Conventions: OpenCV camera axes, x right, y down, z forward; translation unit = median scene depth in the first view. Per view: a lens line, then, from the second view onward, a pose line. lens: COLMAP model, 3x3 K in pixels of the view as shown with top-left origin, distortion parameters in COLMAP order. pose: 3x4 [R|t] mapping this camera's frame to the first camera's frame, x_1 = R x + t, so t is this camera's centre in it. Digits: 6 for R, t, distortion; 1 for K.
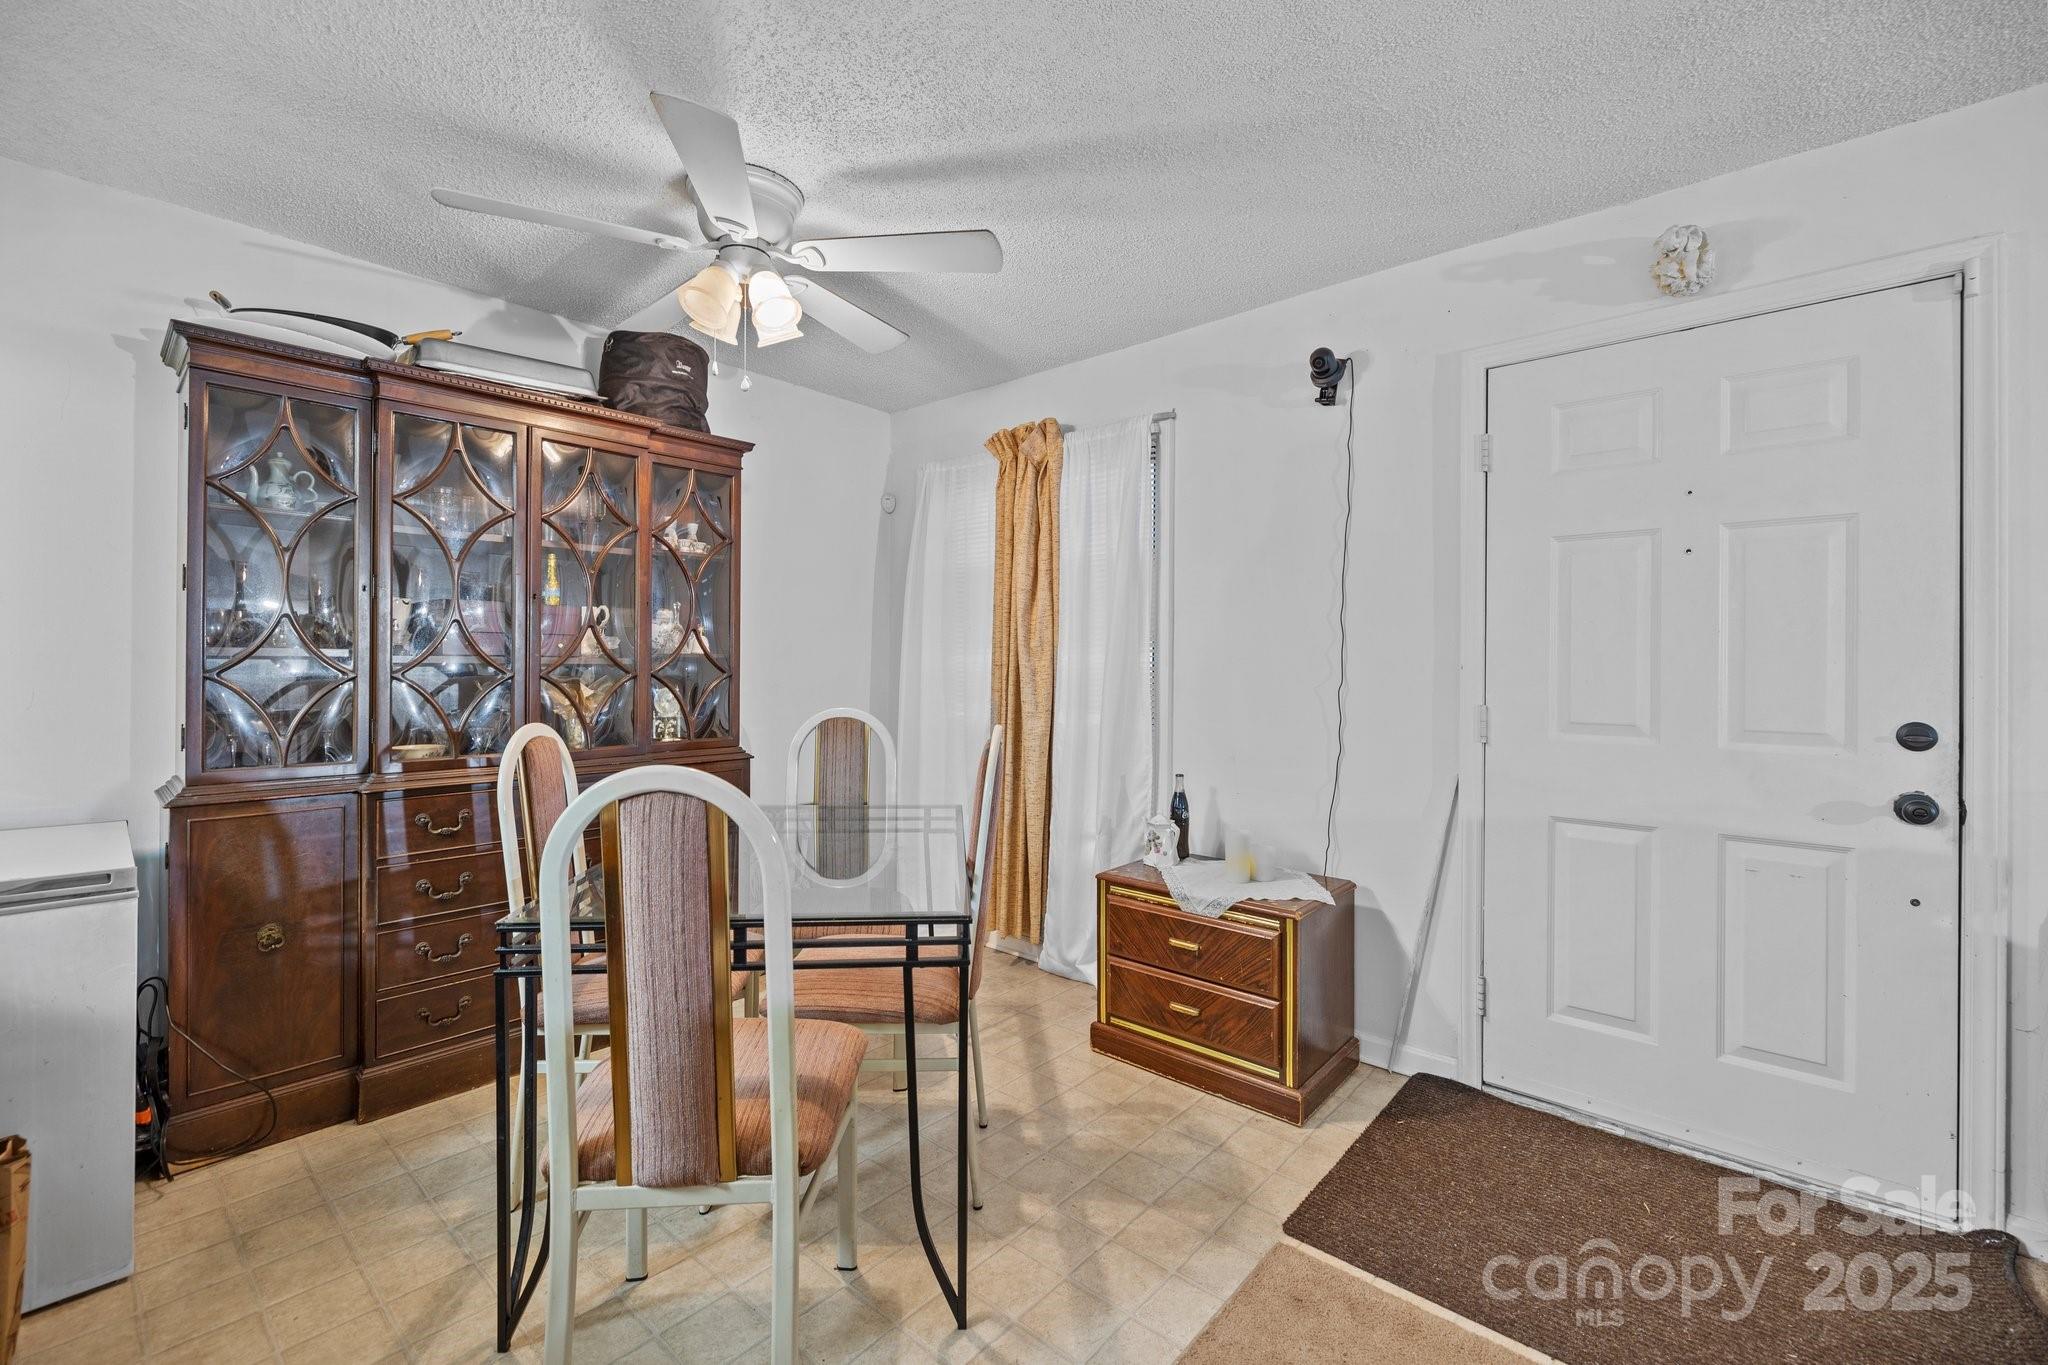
lens RADIAL K [[861.3, 0, 1021.2], [0, 861.3, 668.1], [0, 0, 1]] dist [-0.000651, -0.000249]
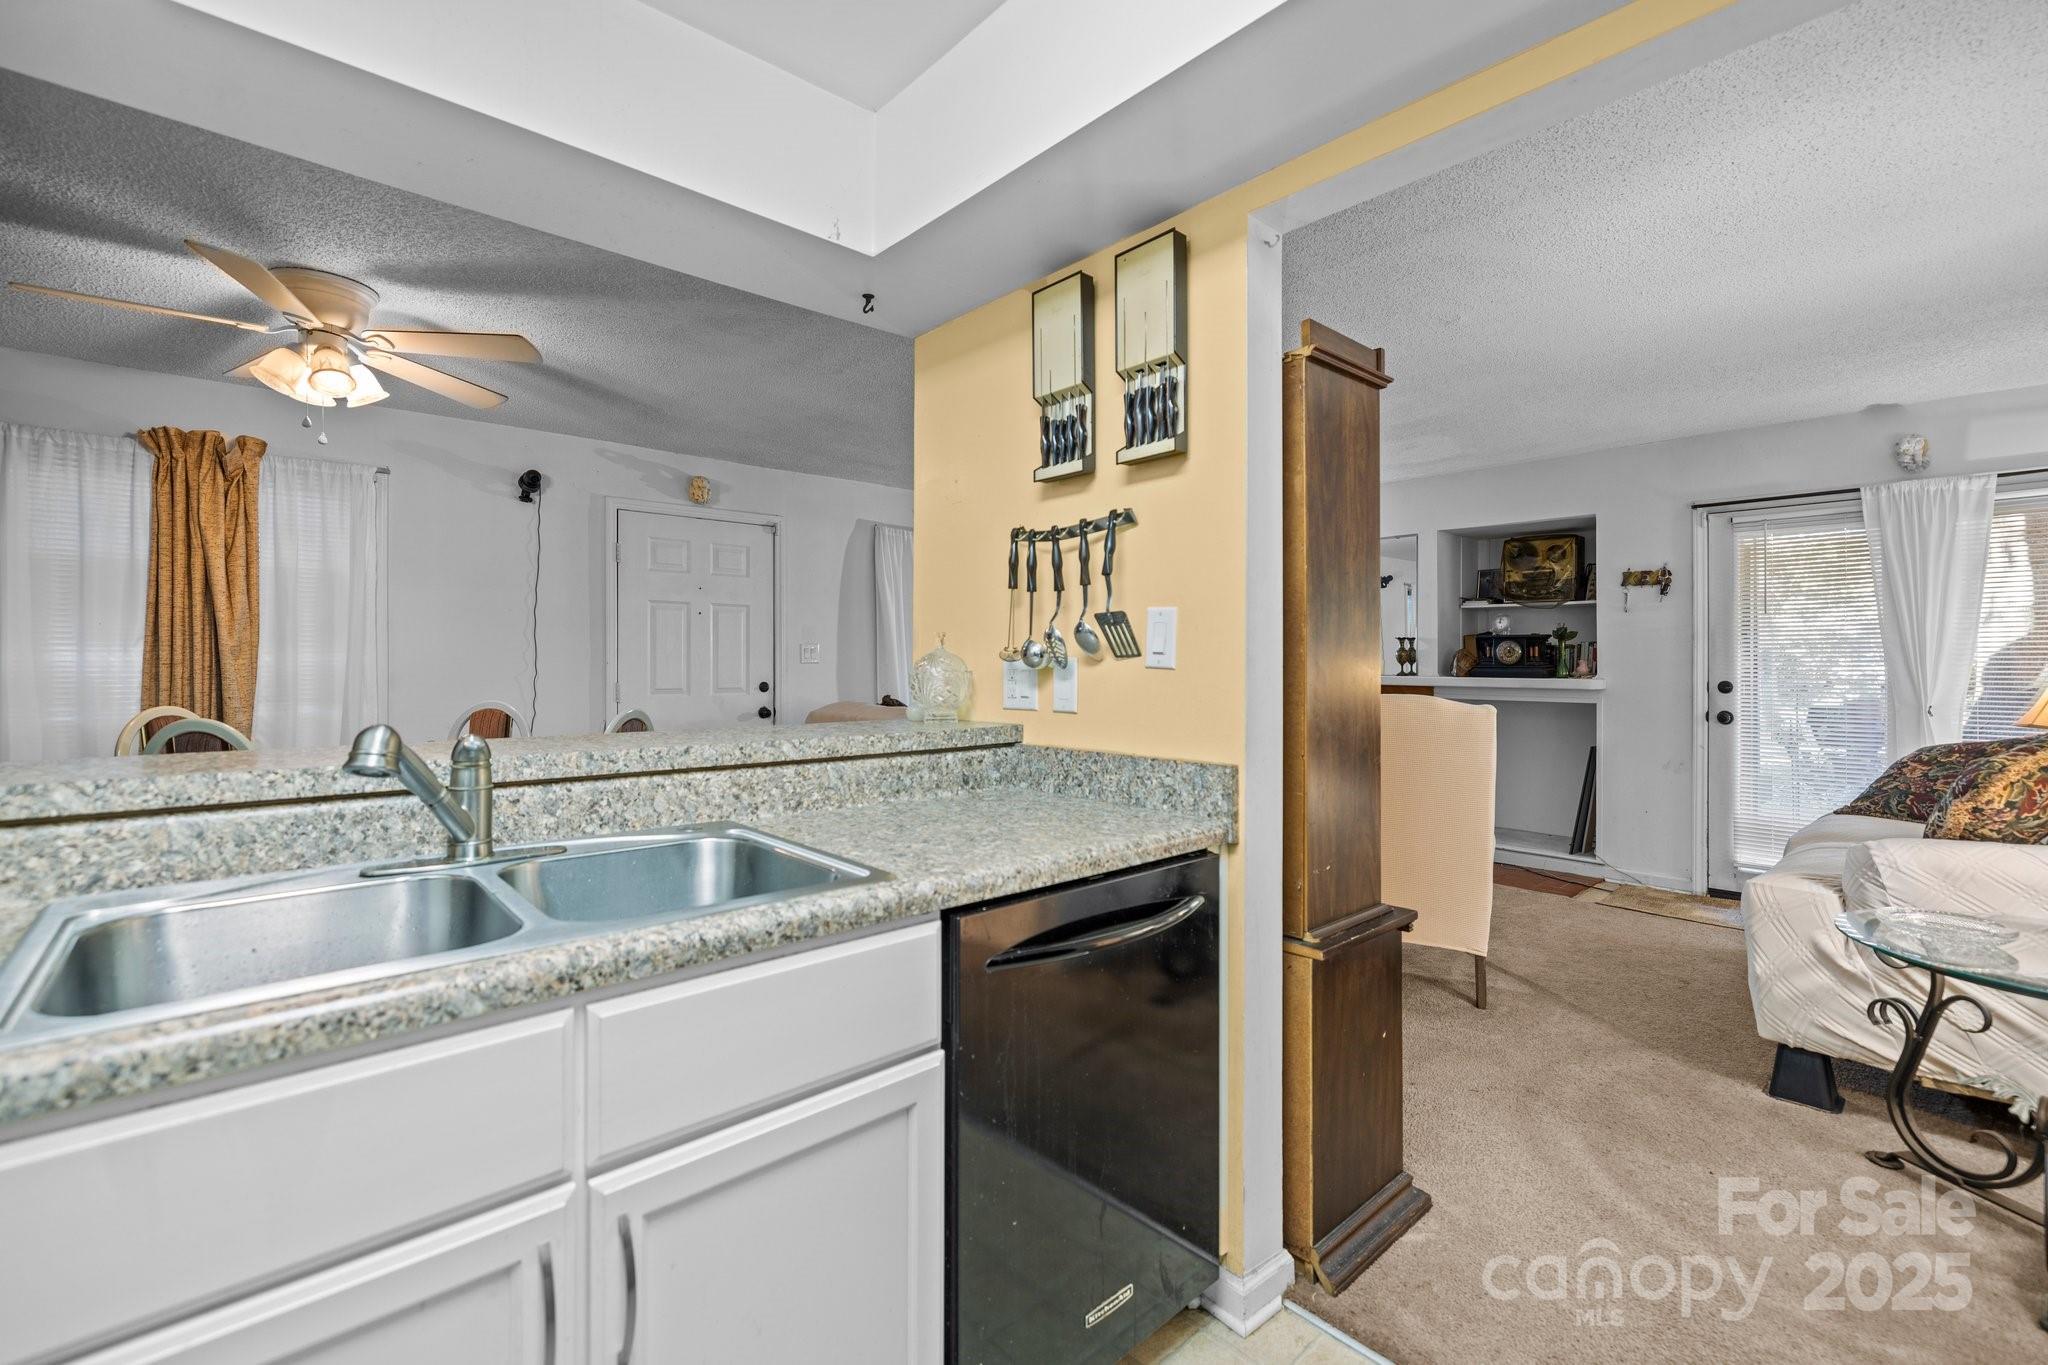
lens RADIAL K [[881.6, 0, 1025.3], [0, 881.6, 654.5], [0, 0, 1]] dist [-0.000306, -0.000279]
pose [[0.105086, 0.001459, 0.994462, -1.565156], [0.000857, 0.999998, -0.001558, -0.019659], [-0.994463, 0.001016, 0.105084, -0.138321]]
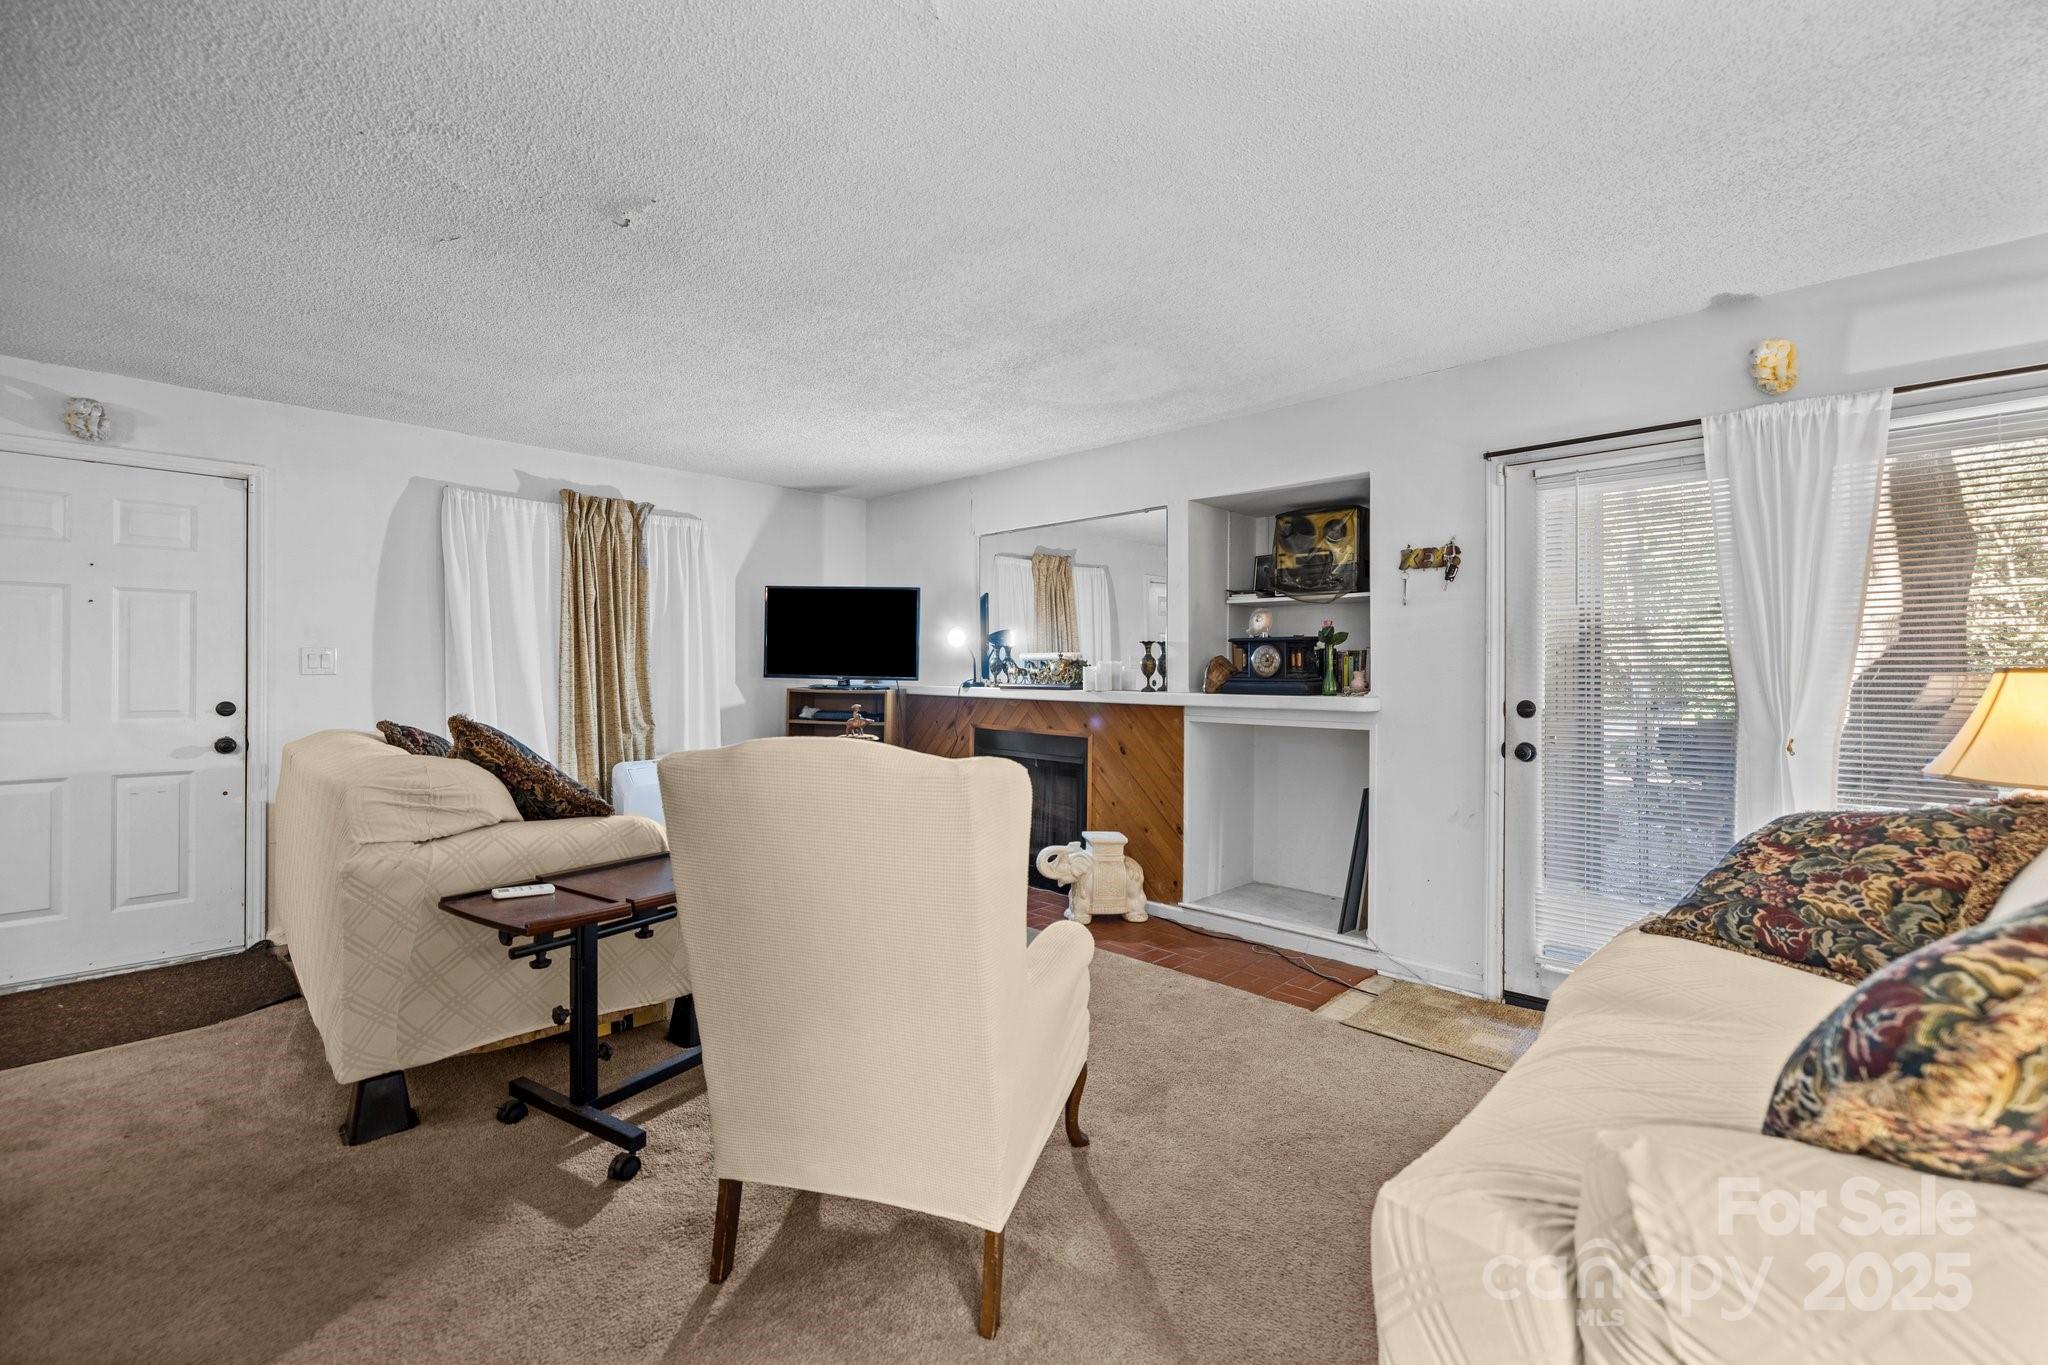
lens RADIAL K [[861.3, 0, 1021.2], [0, 861.3, 668.1], [0, 0, 1]] dist [-0.000651, -0.000249]
pose [[0.044077, -0.000532, 0.999028, -0.762047], [-0.000286, 1.000000, 0.000545, -0.013567], [-0.999028, -0.000310, 0.044077, -0.814758]]
